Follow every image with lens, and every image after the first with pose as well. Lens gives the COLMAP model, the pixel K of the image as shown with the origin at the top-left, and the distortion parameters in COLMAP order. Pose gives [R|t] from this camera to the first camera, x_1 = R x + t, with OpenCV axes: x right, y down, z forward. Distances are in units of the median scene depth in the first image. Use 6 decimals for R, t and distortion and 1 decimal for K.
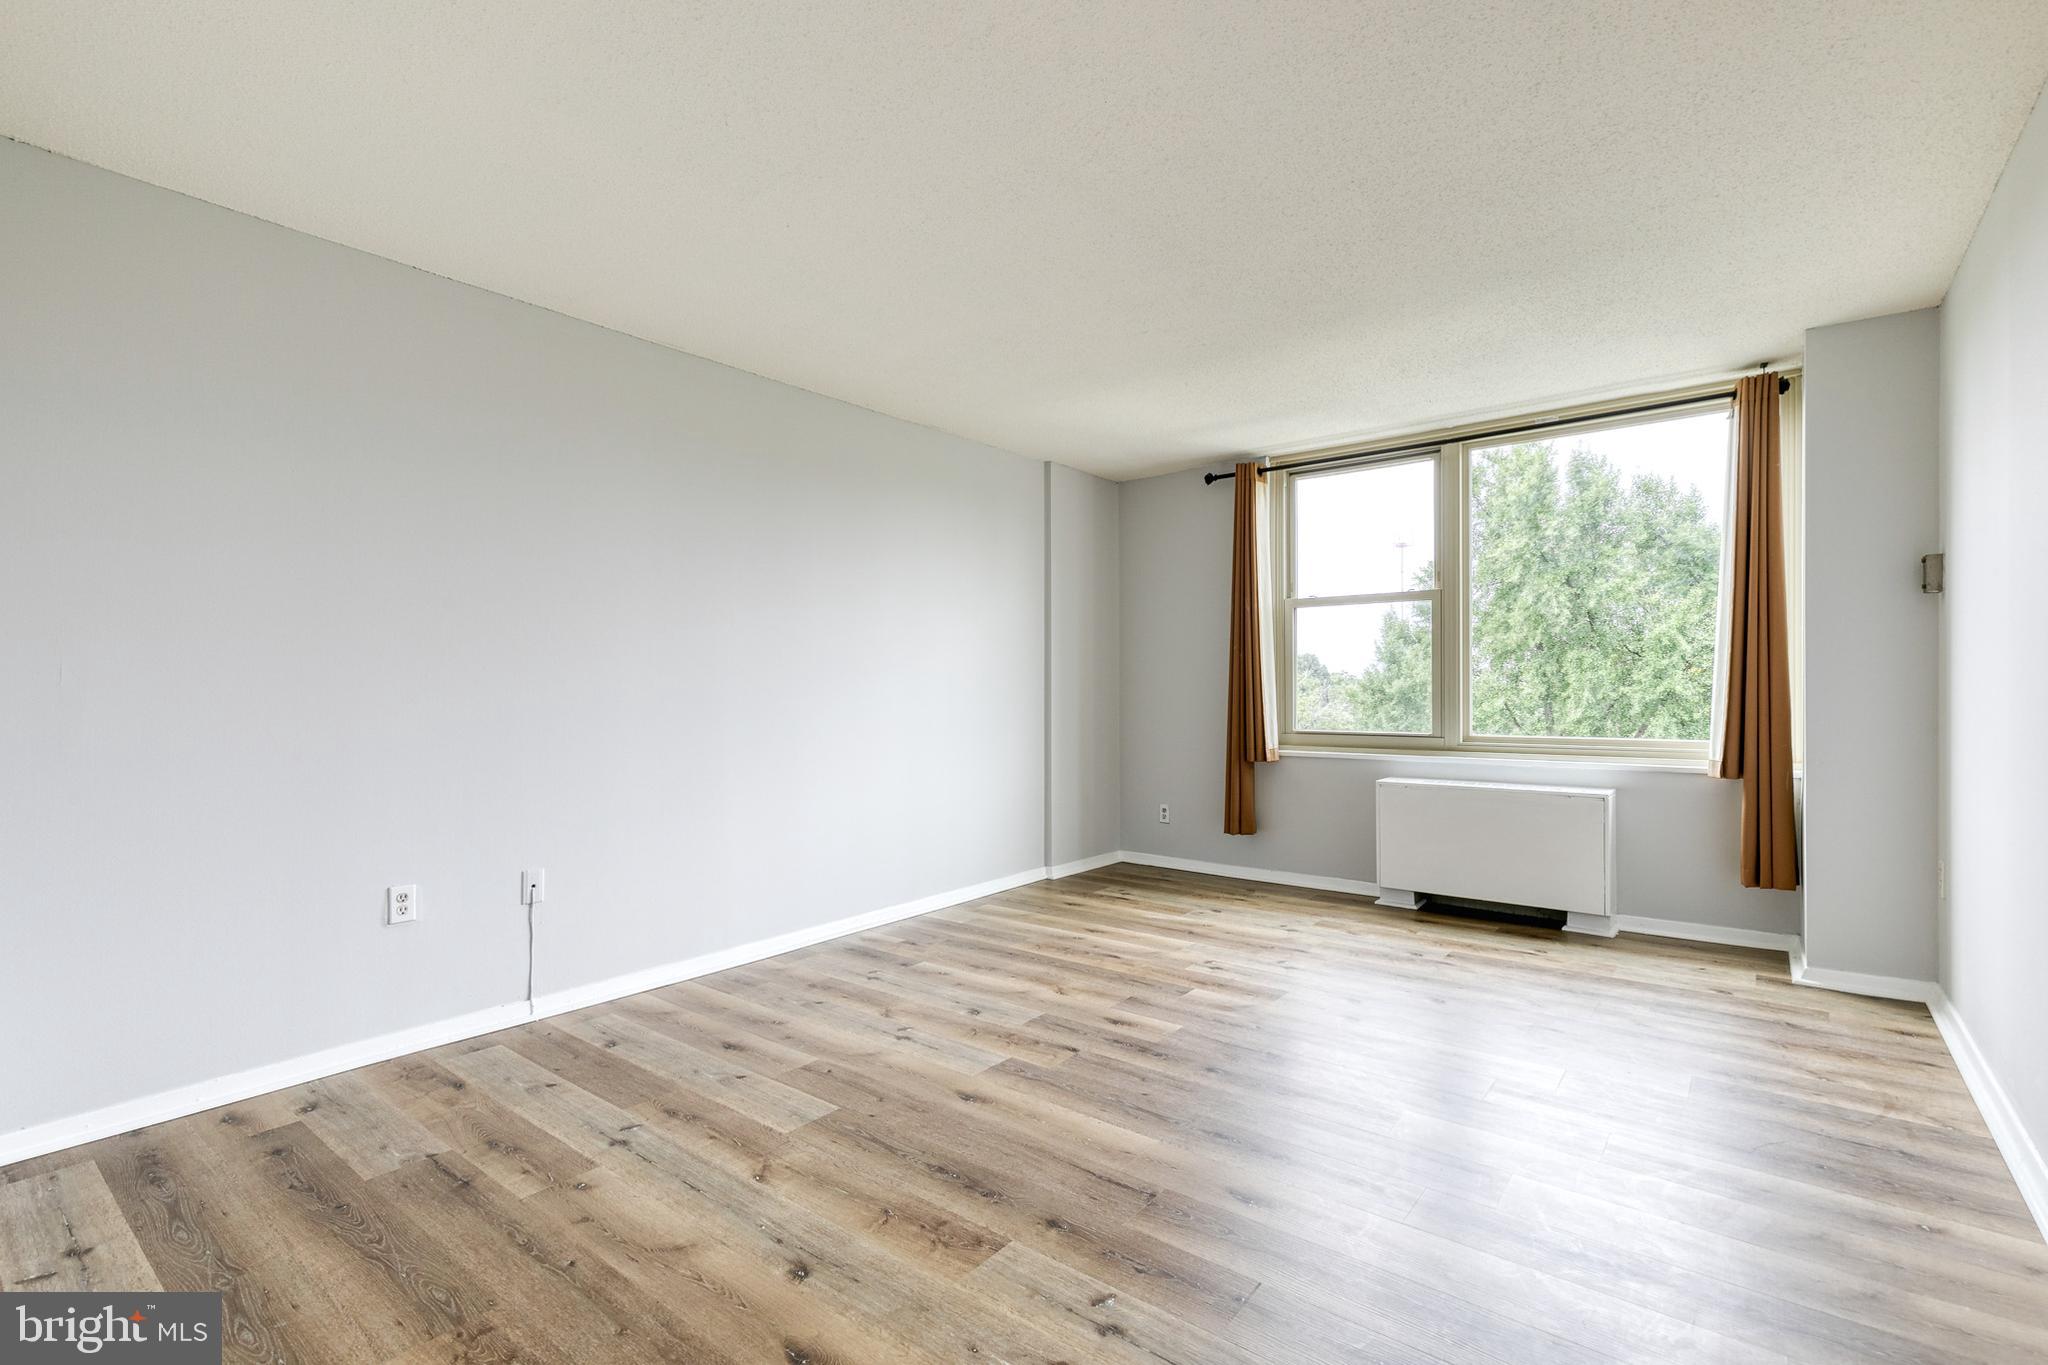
lens RADIAL K [[922.6, 0, 1044.1], [0, 922.6, 685.9], [0, 0, 1]] dist [0.011873, -0.003171]
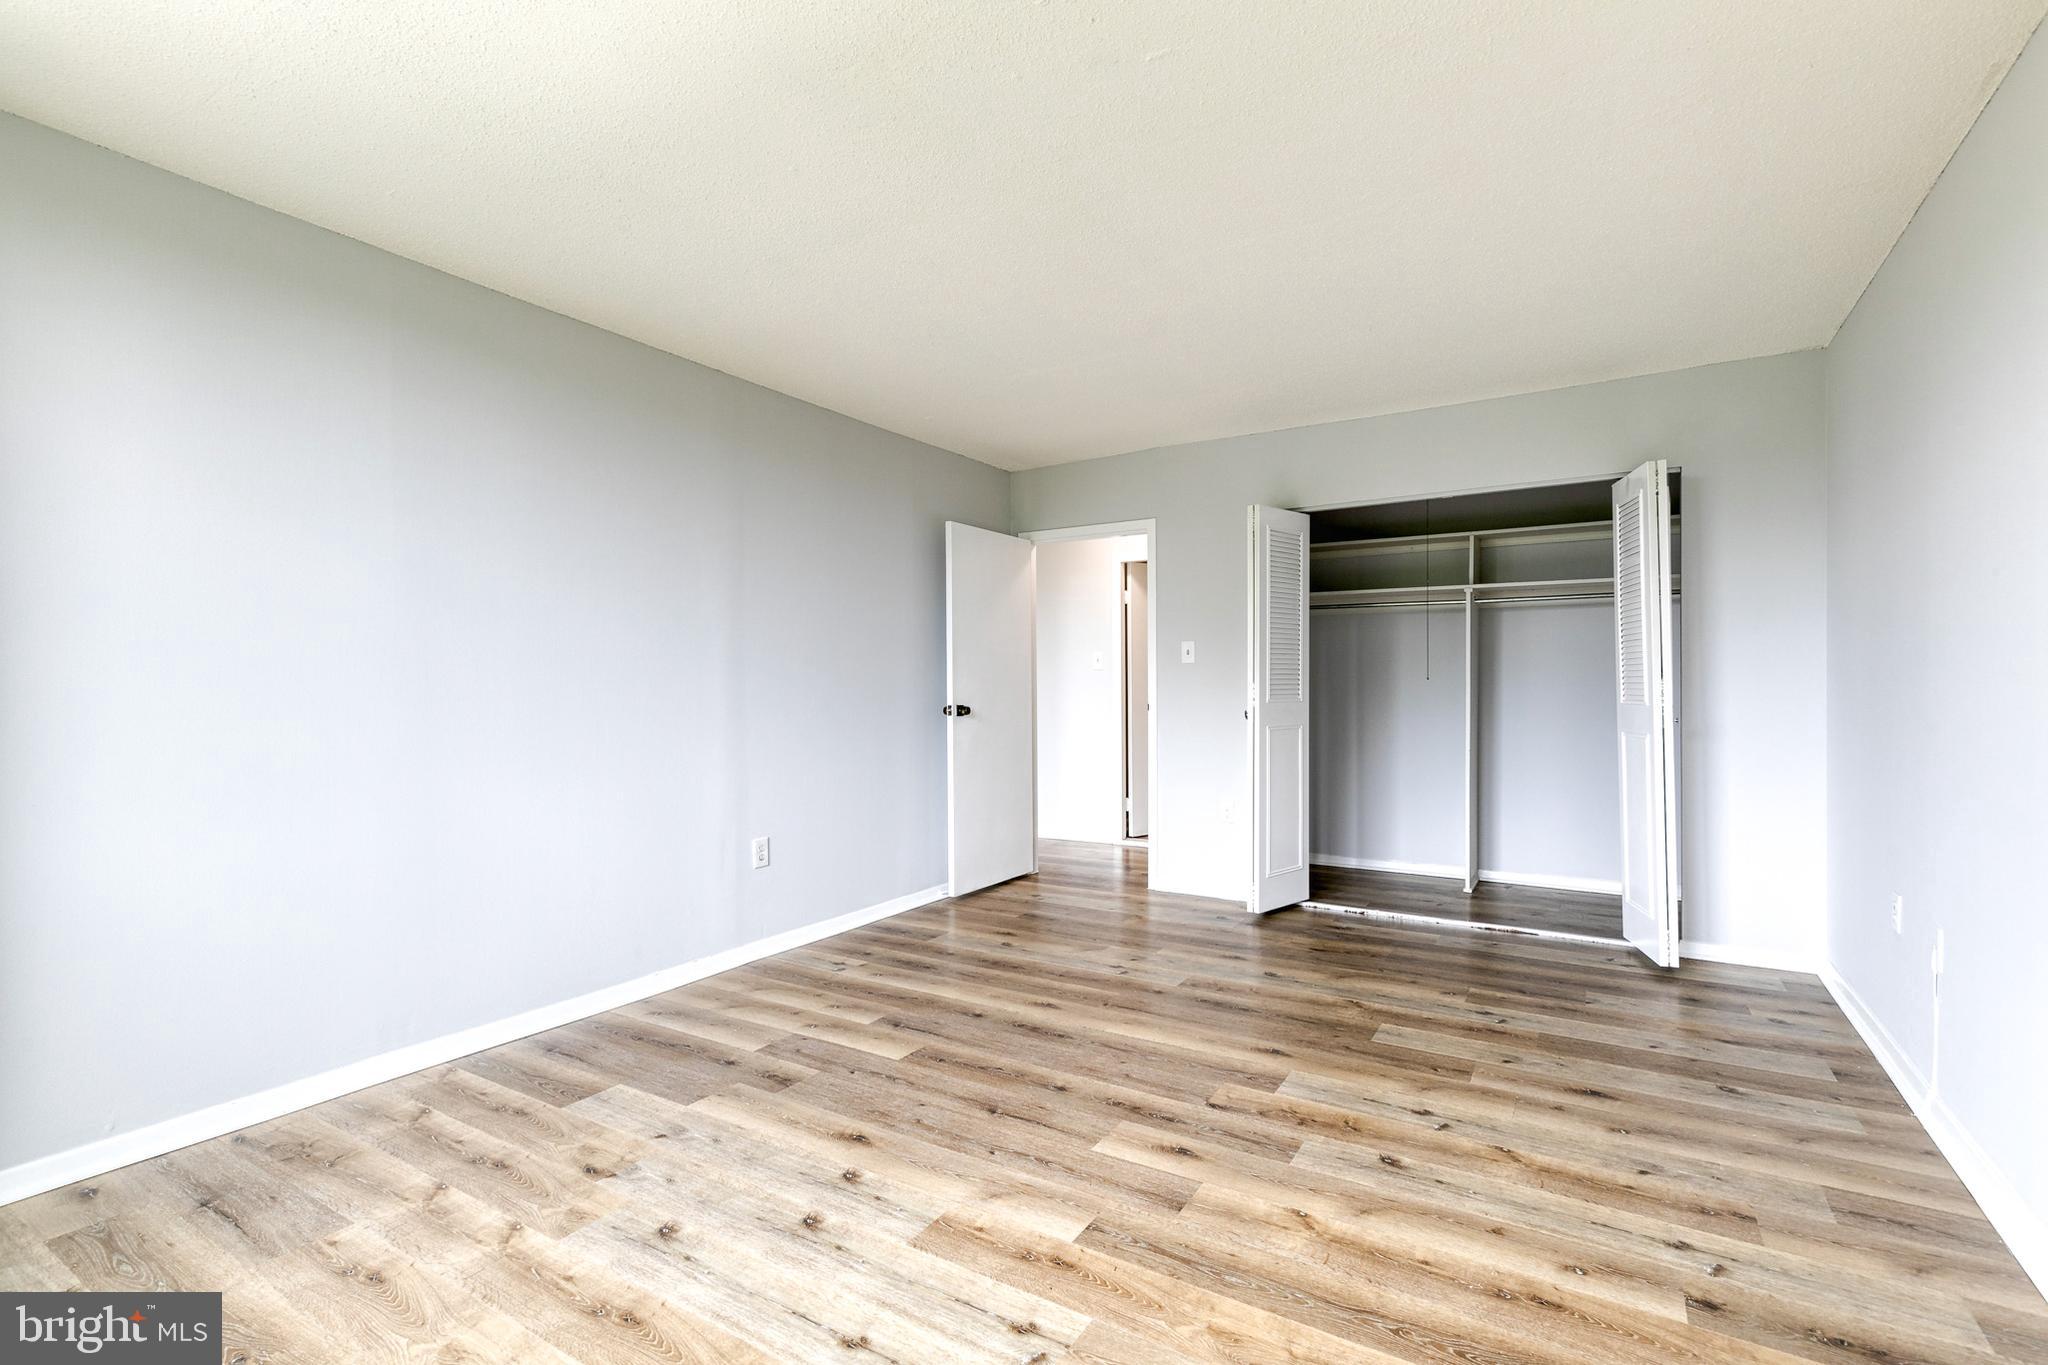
lens RADIAL K [[922.6, 0, 1035.0], [0, 922.6, 683.3], [0, 0, 1]] dist [0.011873, -0.003171]
pose [[-0.994460, 0.009054, -0.104722, 0.229144], [0.009756, 0.999933, -0.006189, -0.002512], [0.104659, -0.007177, -0.994482, 1.474519]]
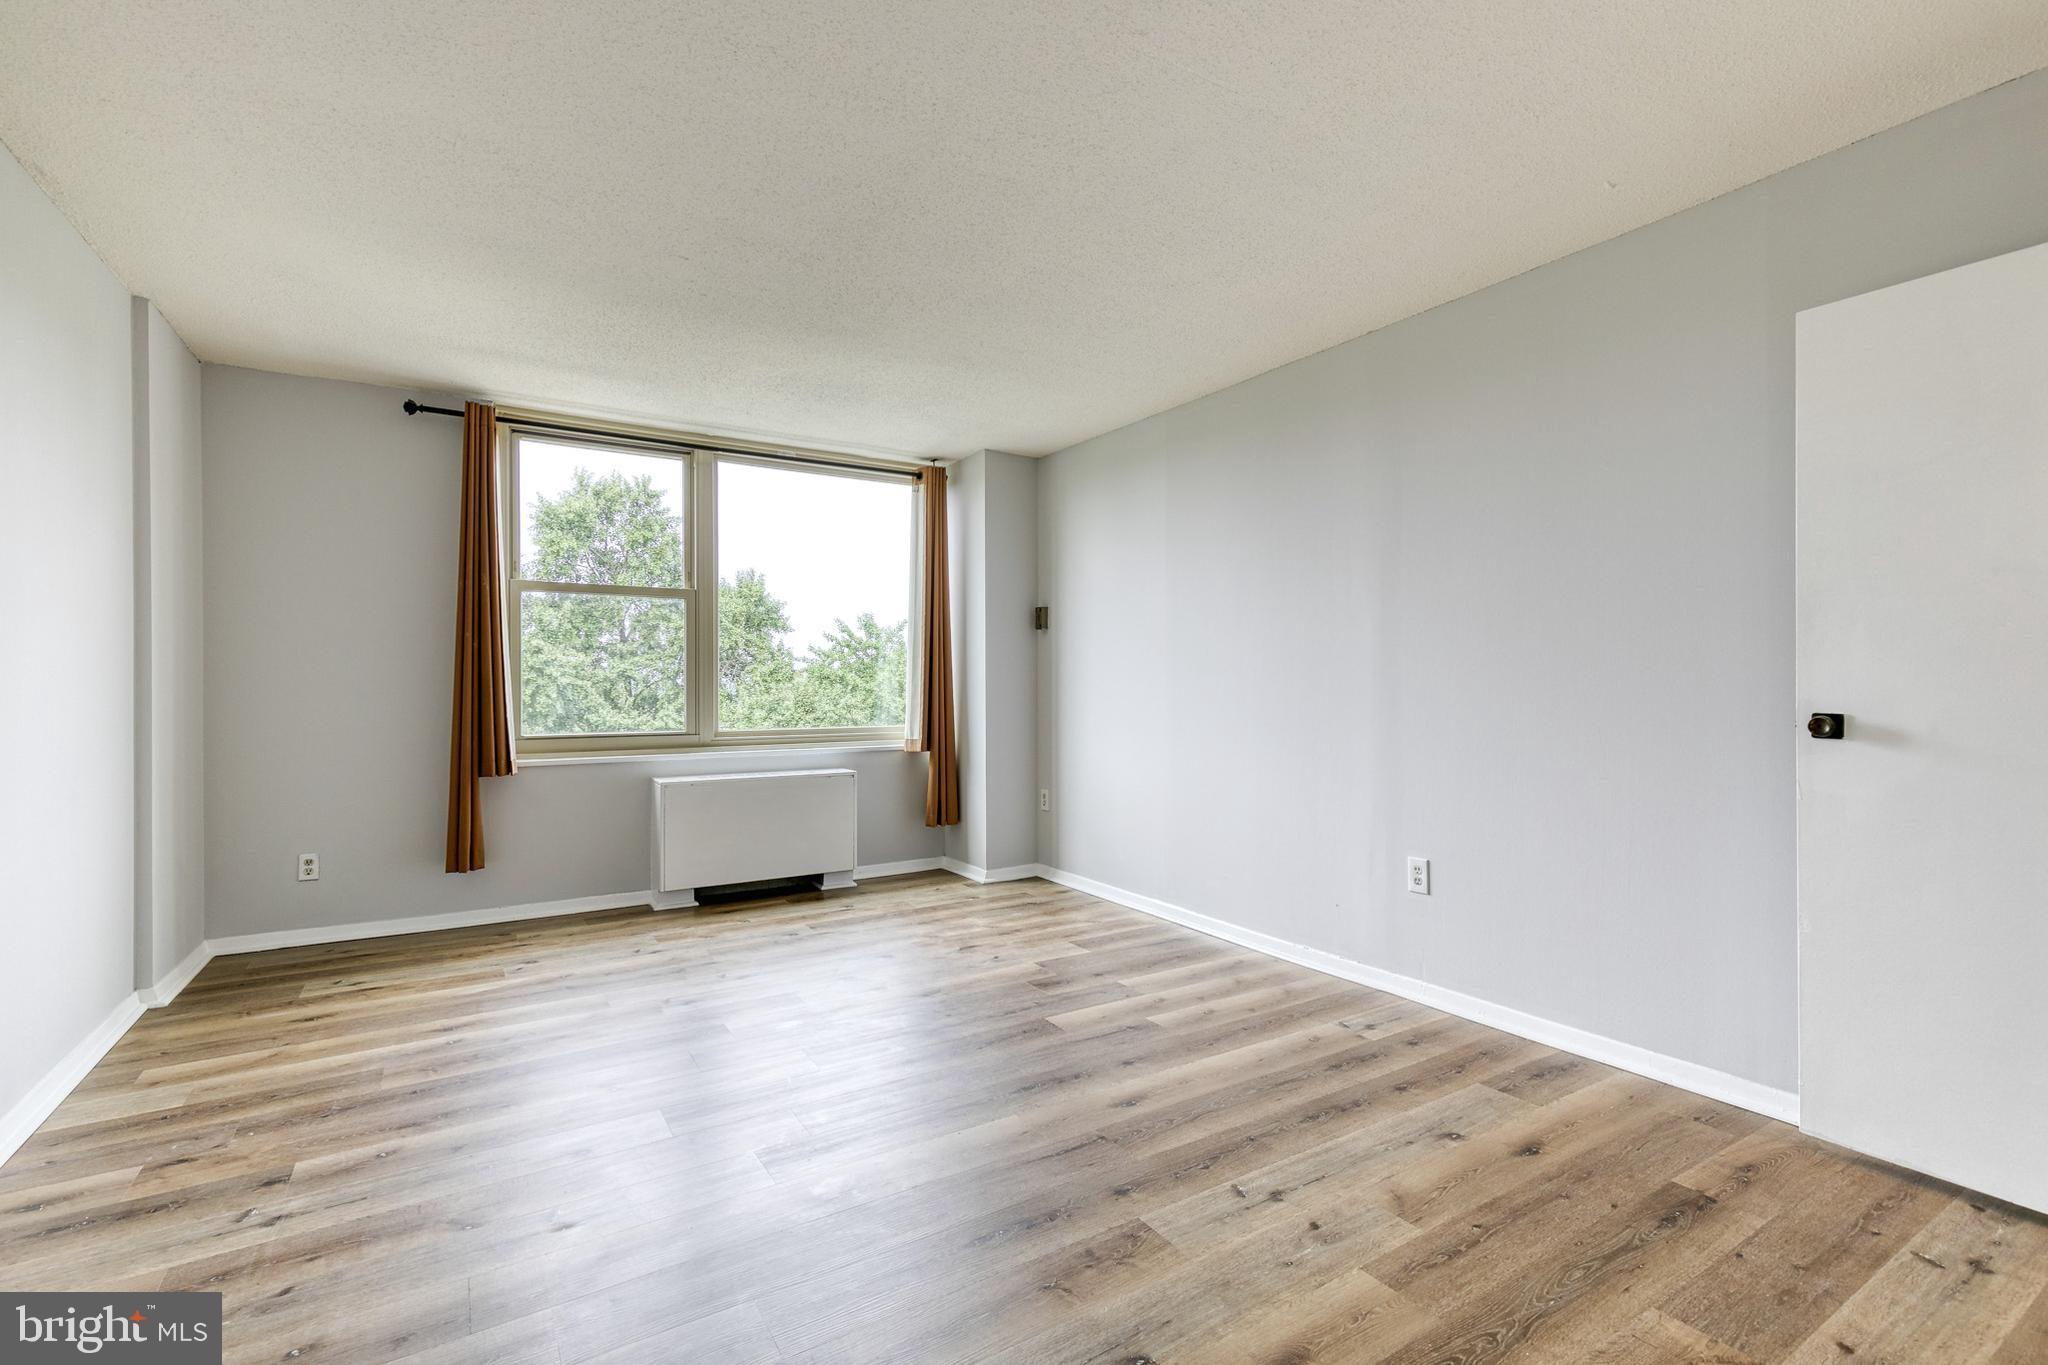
lens RADIAL K [[922.6, 0, 1046.6], [0, 922.6, 681.3], [0, 0, 1]] dist [0.011873, -0.003171]
pose [[0.333173, 0.008240, 0.942830, -0.543713], [-0.002624, 0.999966, -0.007812, 0.005451], [-0.942862, 0.000129, 0.333183, 0.392179]]
